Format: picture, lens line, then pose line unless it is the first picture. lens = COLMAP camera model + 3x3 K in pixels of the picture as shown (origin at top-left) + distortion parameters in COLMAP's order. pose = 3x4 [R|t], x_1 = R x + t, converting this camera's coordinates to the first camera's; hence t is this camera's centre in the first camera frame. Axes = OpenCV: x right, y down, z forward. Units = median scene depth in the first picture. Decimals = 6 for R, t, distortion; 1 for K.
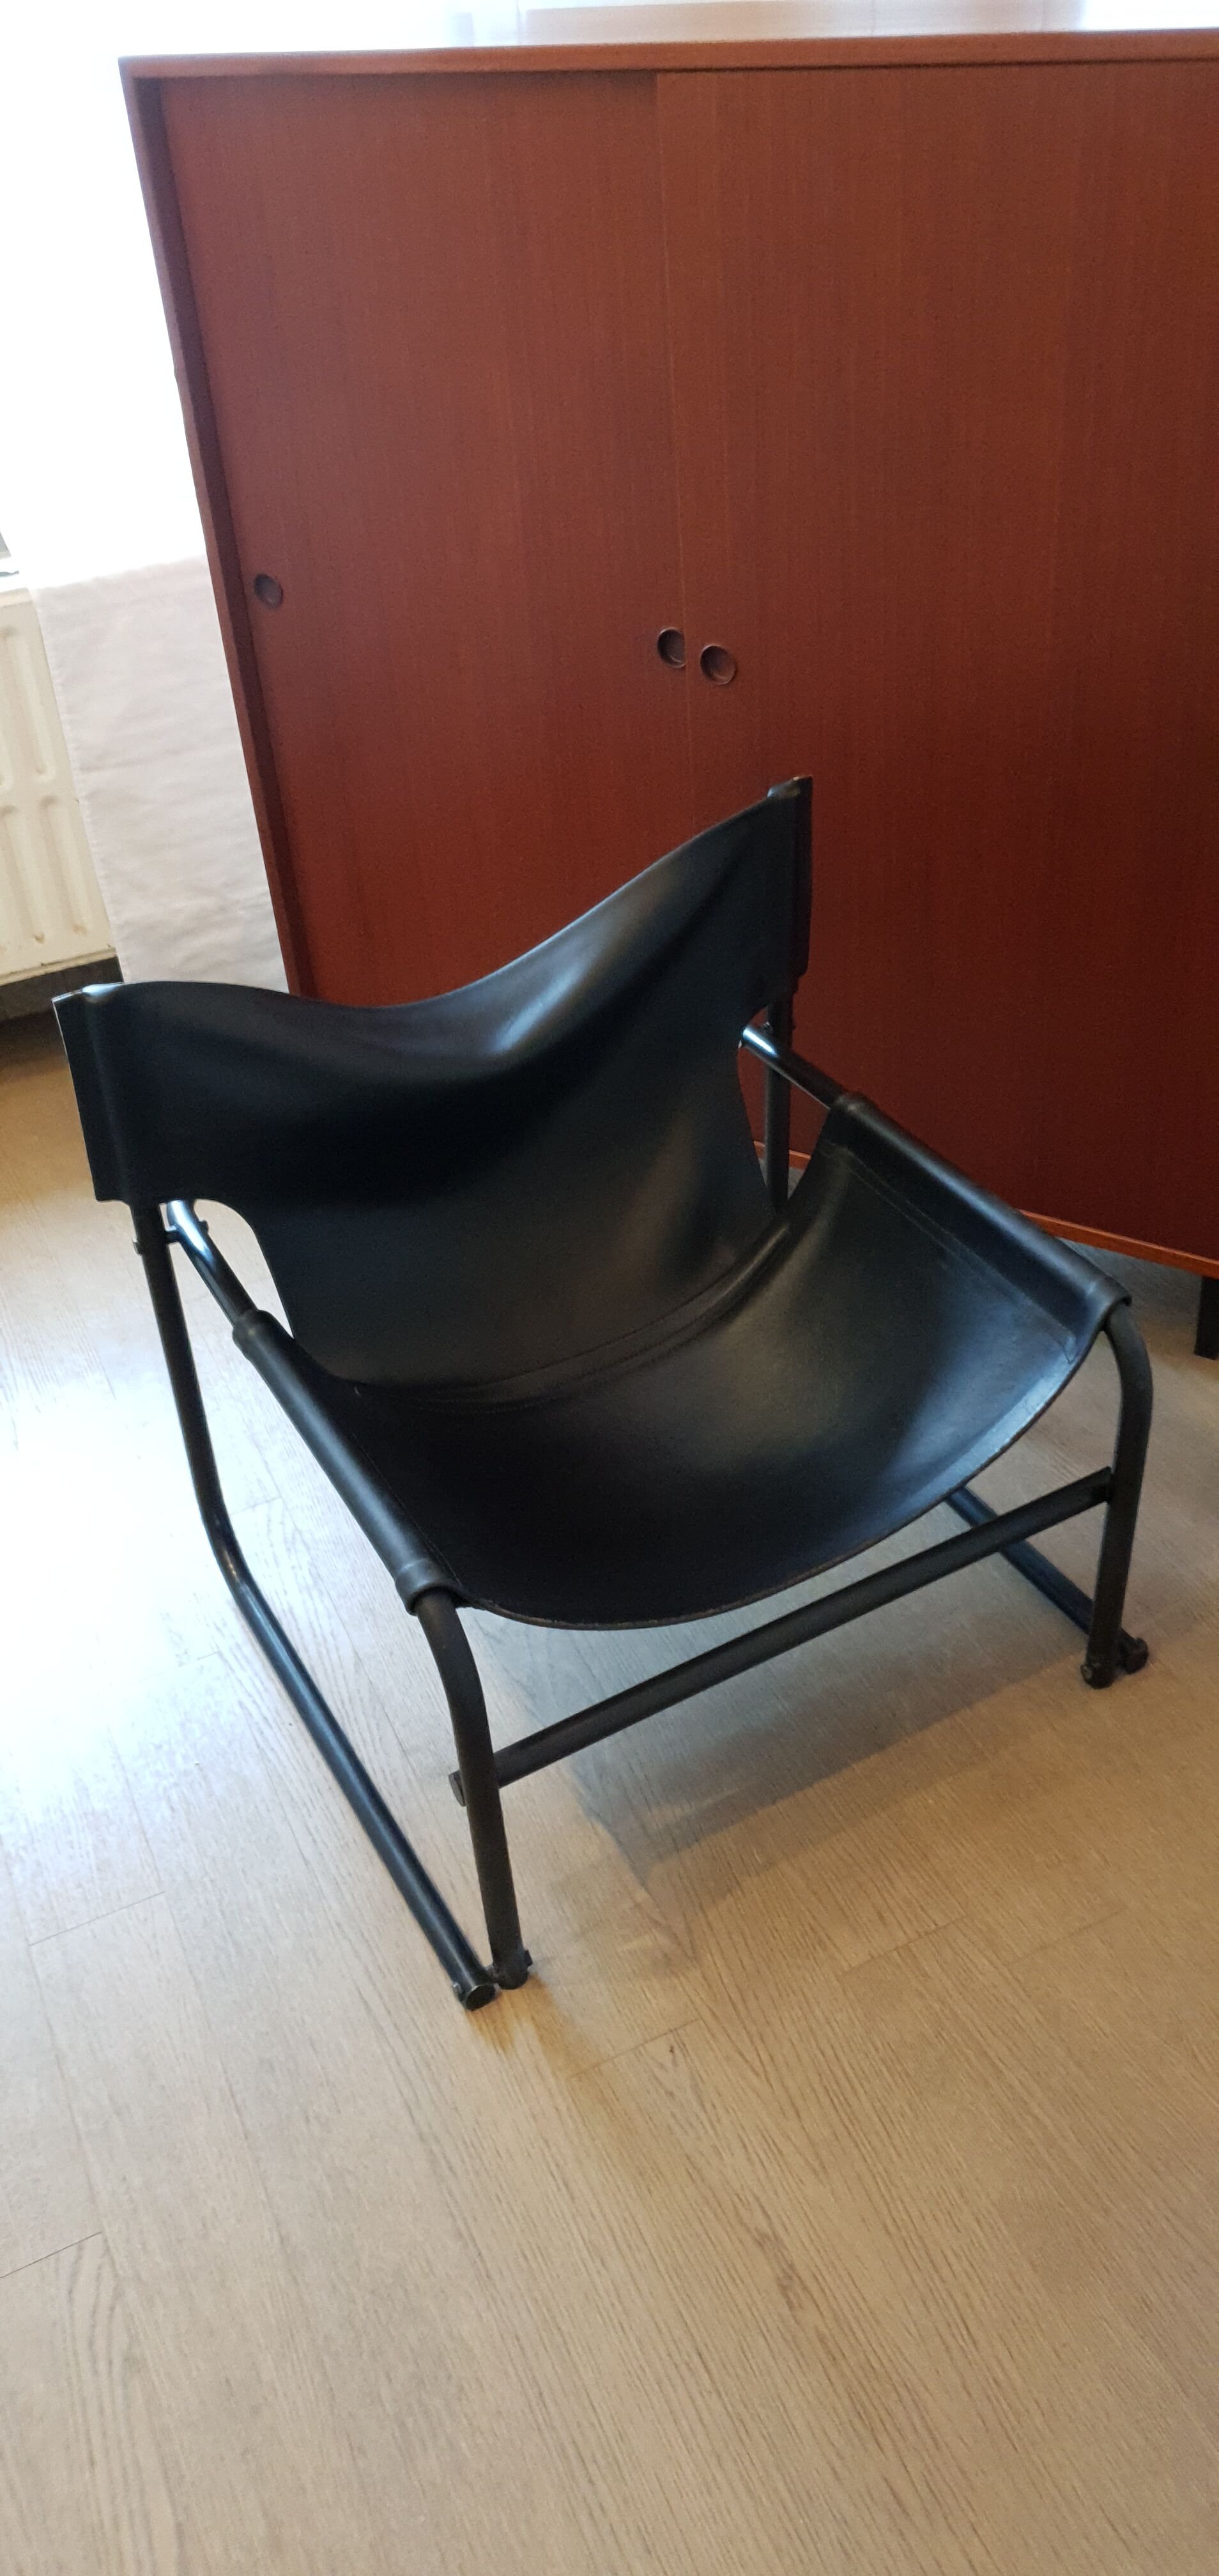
lens RADIAL K [[2054.1, 0, 603.0], [0, 2054.1, 1245.0], [0, 0, 1]] dist [-0.020539, 0.059090]
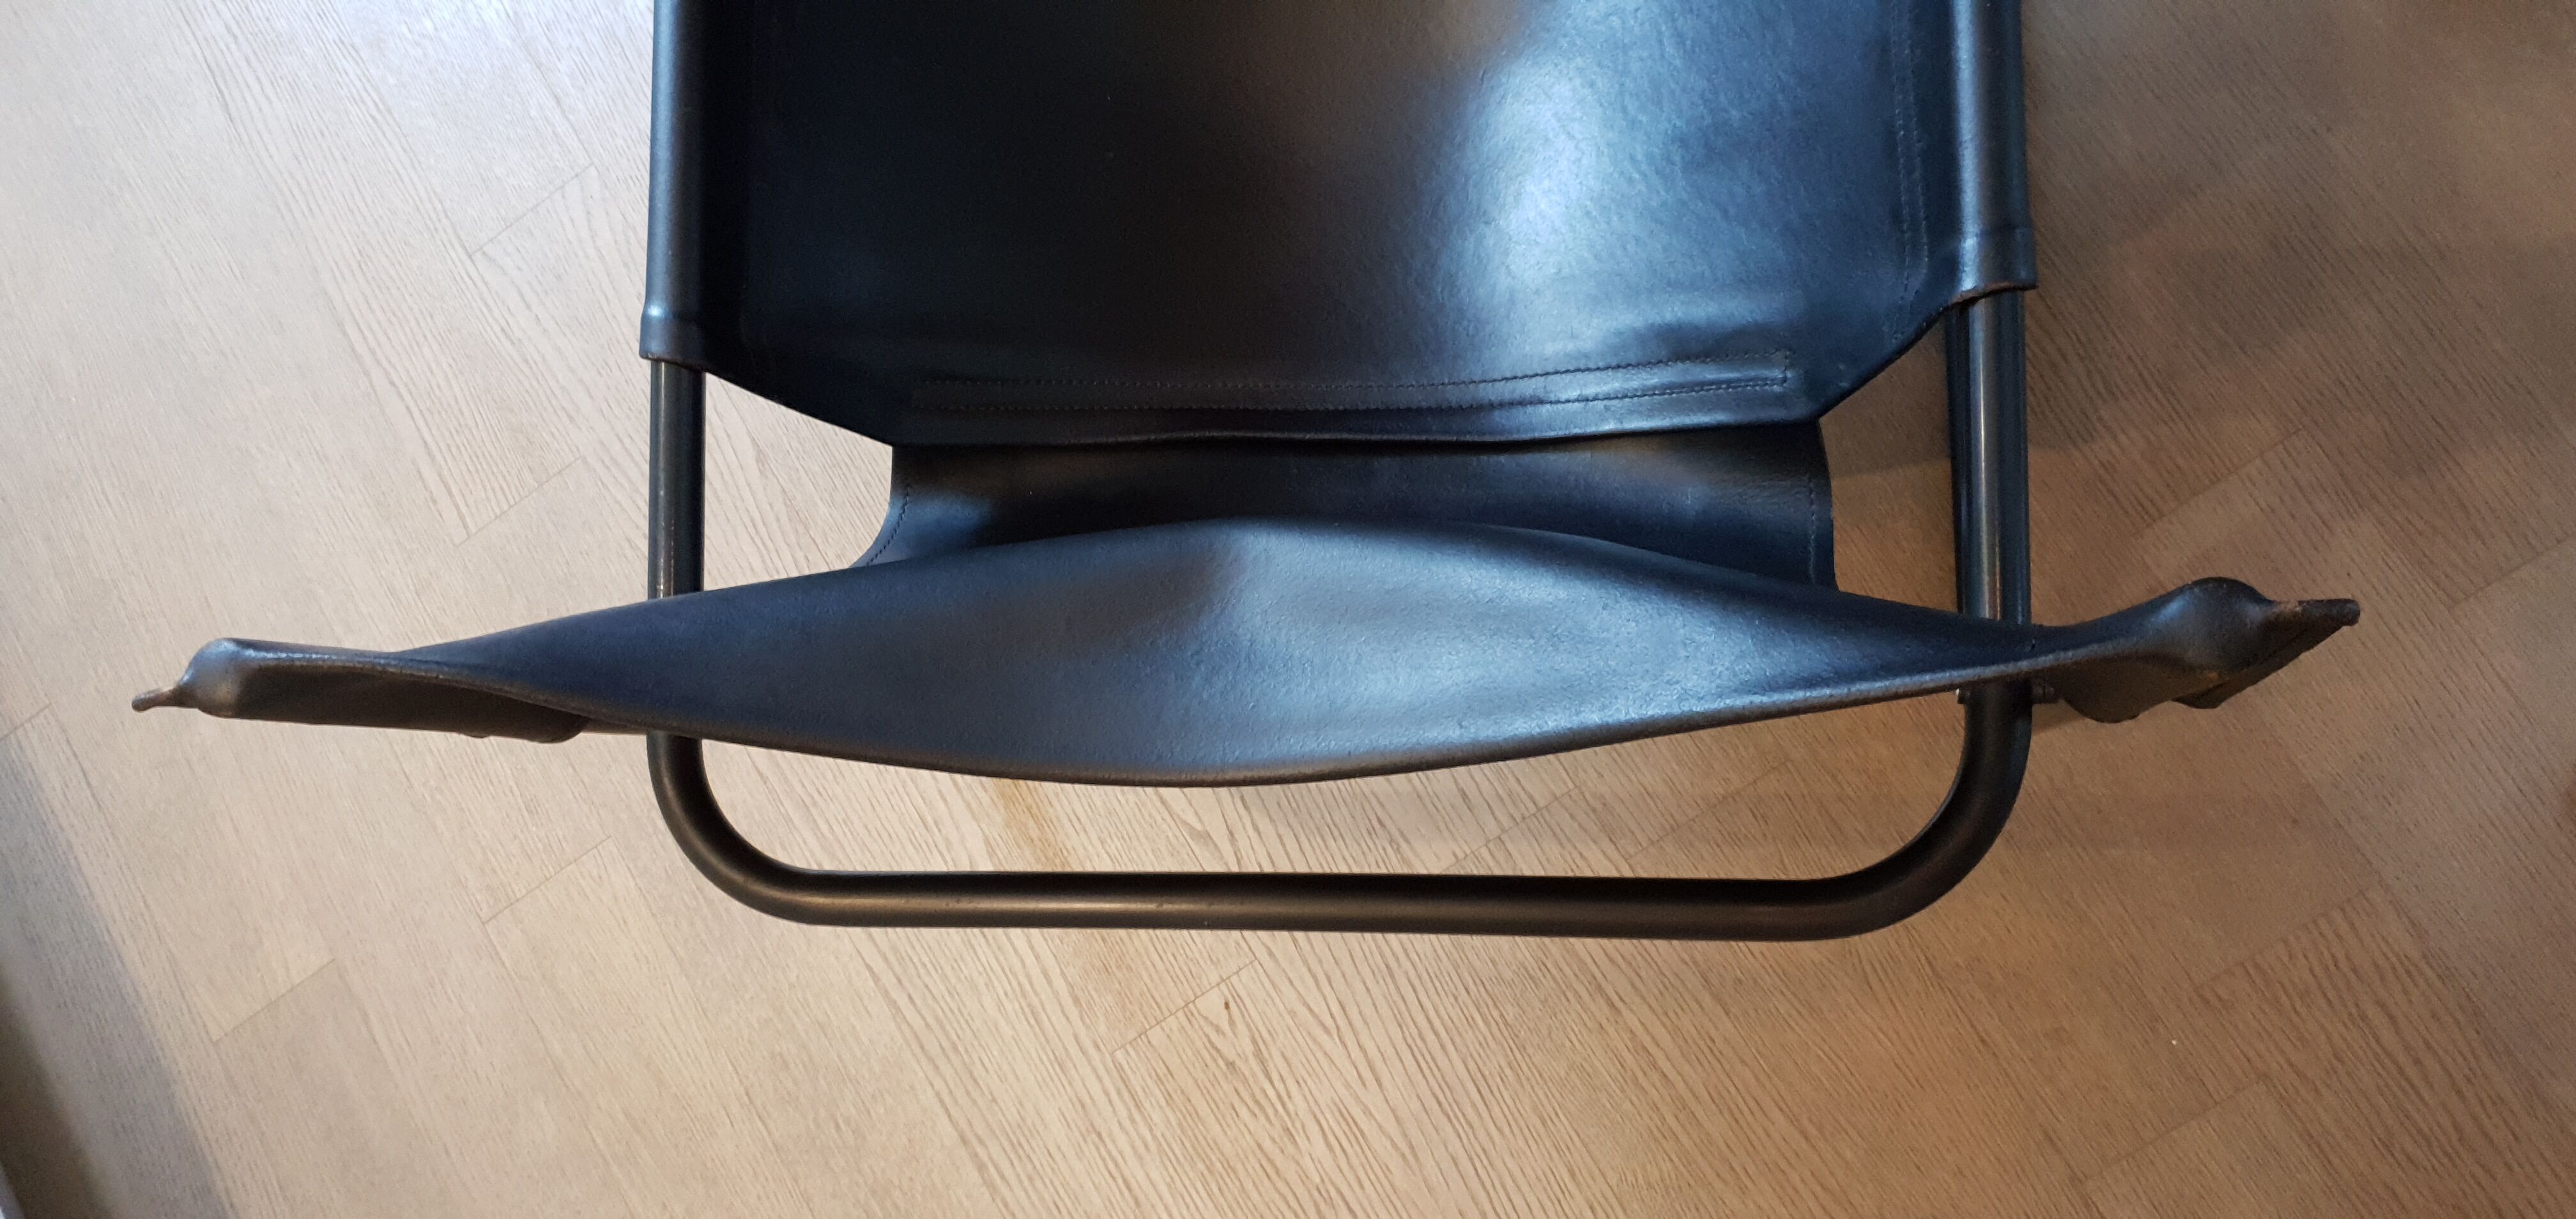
lens RADIAL K [[2054.1, 0, 1296.5], [0, 2054.1, 631.2], [0, 0, 1]] dist [-0.020539, 0.059090]
pose [[0.977252, -0.151541, -0.148370, 0.211362], [0.211740, 0.657514, 0.723078, -0.307169], [-0.012020, -0.738045, 0.674644, 0.563391]]
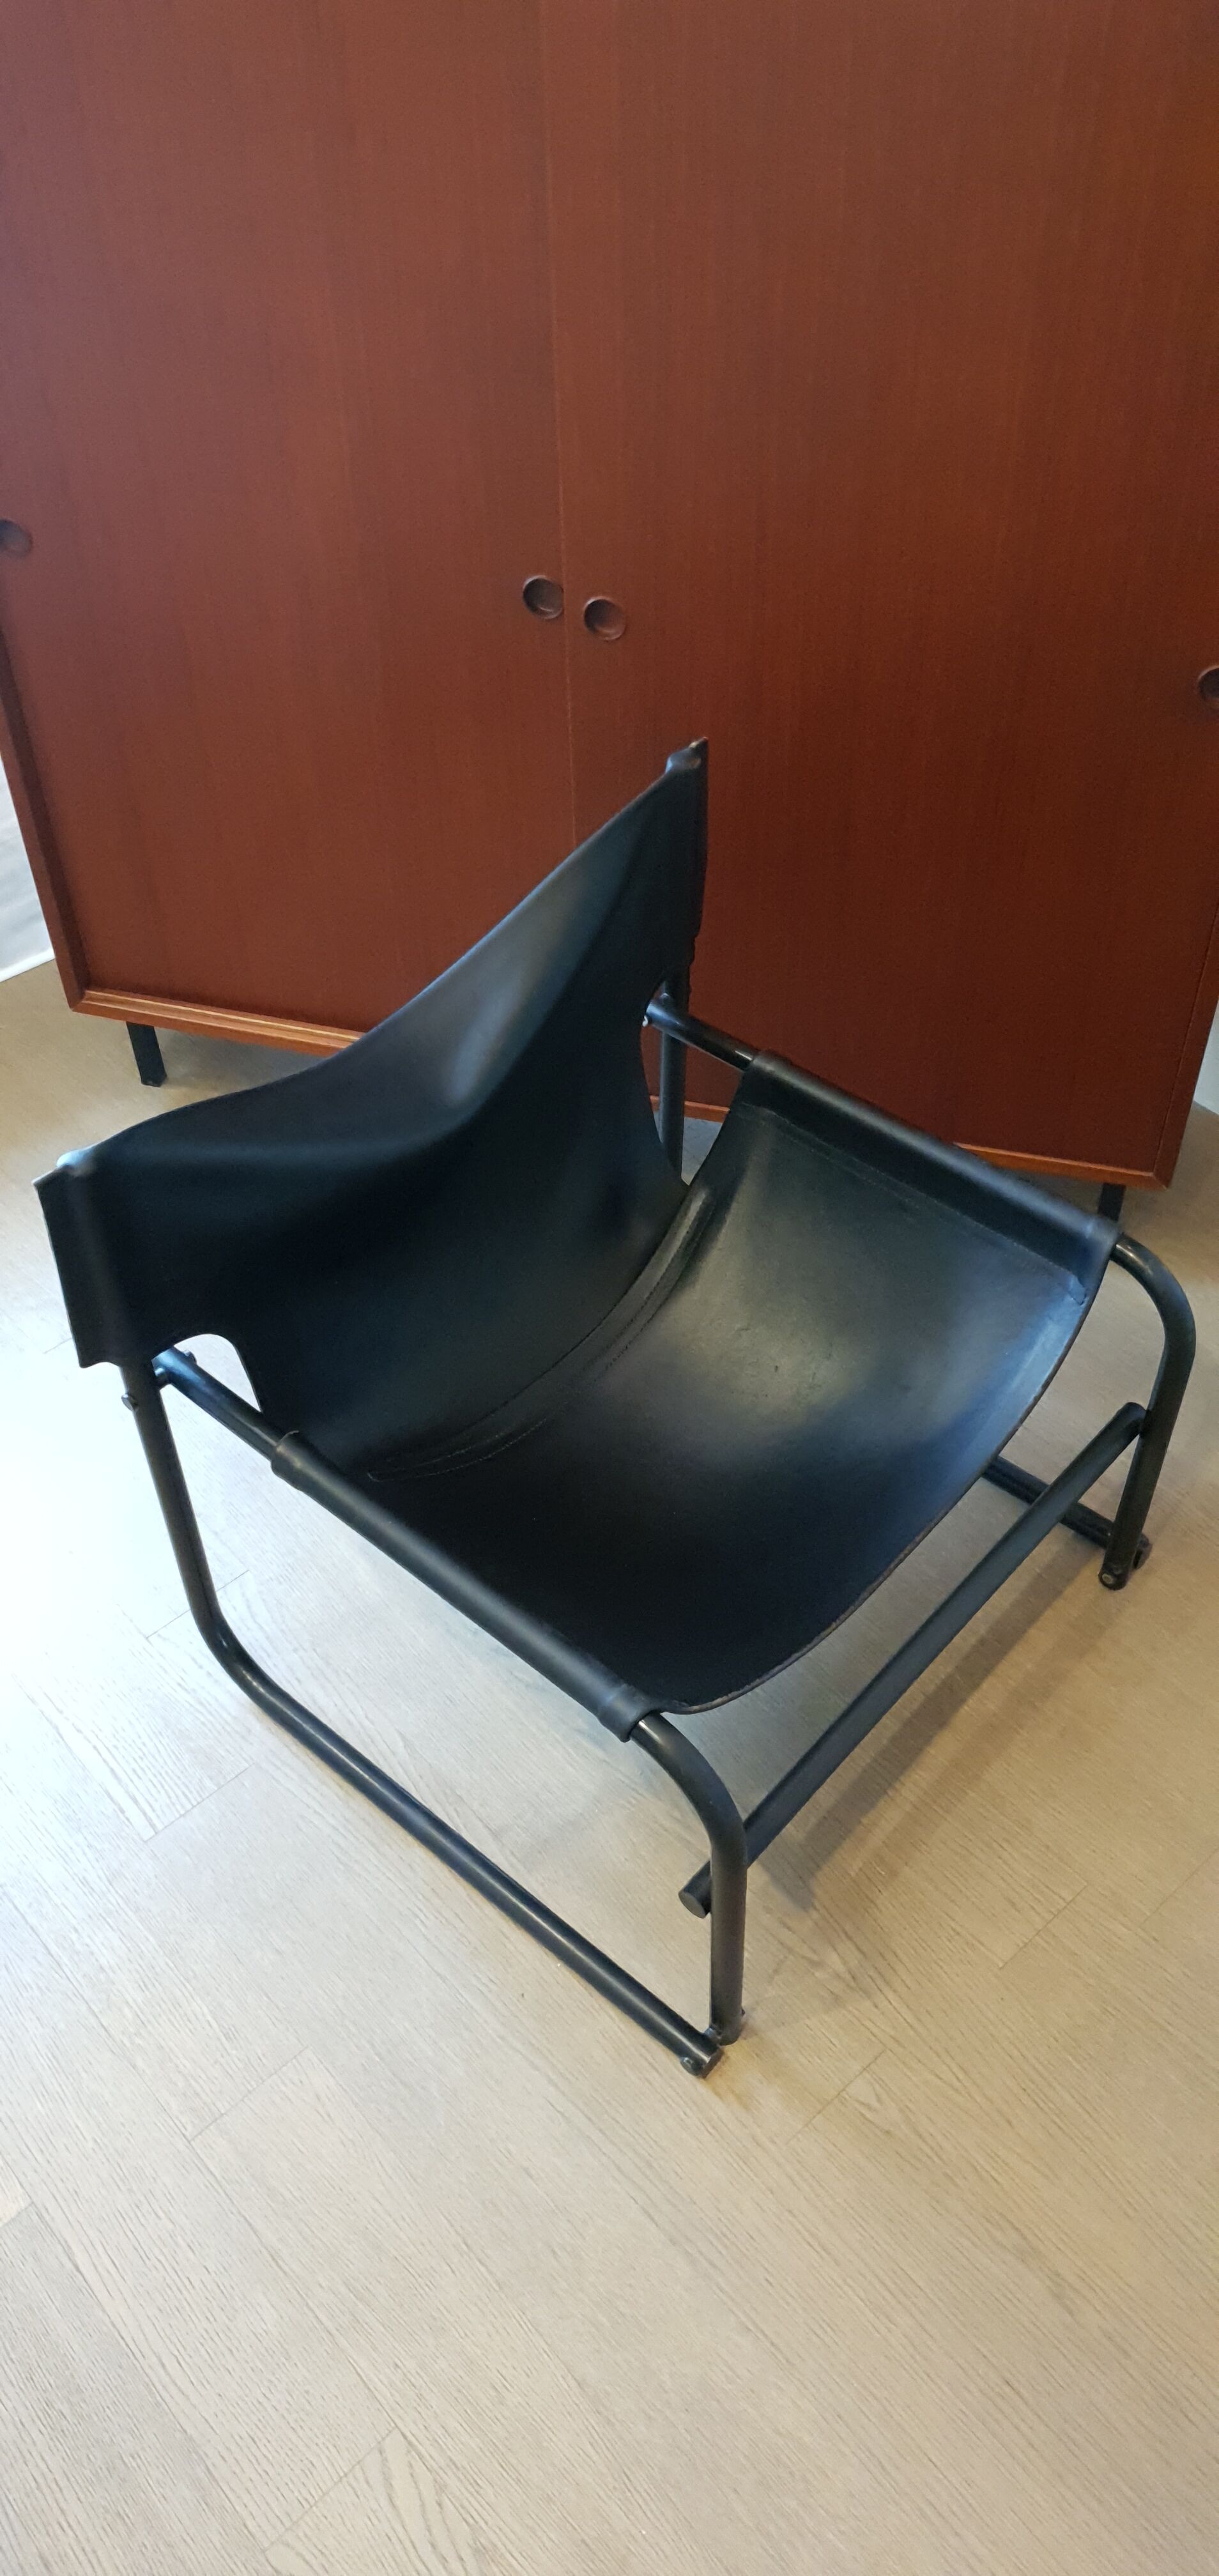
lens RADIAL K [[2054.1, 0, 596.8], [0, 2054.1, 1299.1], [0, 0, 1]] dist [-0.020539, 0.059090]
pose [[0.955820, -0.175603, 0.235735, -0.279720], [0.129450, 0.971457, 0.198782, -0.224001], [-0.263913, -0.159484, 0.951270, 0.115540]]
